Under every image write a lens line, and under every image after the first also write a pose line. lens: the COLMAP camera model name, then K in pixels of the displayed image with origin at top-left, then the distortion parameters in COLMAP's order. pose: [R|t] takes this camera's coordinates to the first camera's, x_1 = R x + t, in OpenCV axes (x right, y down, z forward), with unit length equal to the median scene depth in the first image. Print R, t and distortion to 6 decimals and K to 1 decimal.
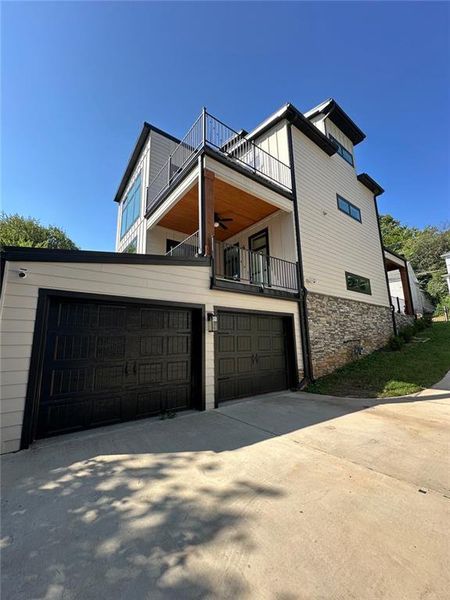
lens RADIAL K [[239.9, 0, 225.0], [0, 239.9, 300.0], [0, 0, 1]] dist [-0.005615, -0.000130]
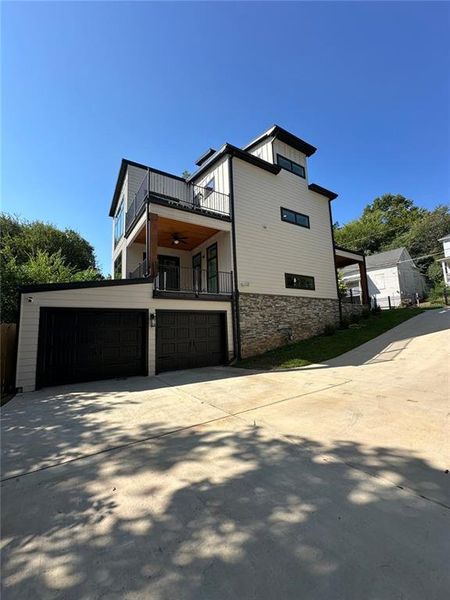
lens RADIAL K [[239.9, 0, 225.0], [0, 239.9, 300.0], [0, 0, 1]] dist [-0.005615, -0.000130]
pose [[0.996682, -0.023162, -0.078029, 0.344890], [0.027928, 0.997775, 0.060546, -0.076790], [0.076453, -0.062524, 0.995111, -0.313794]]
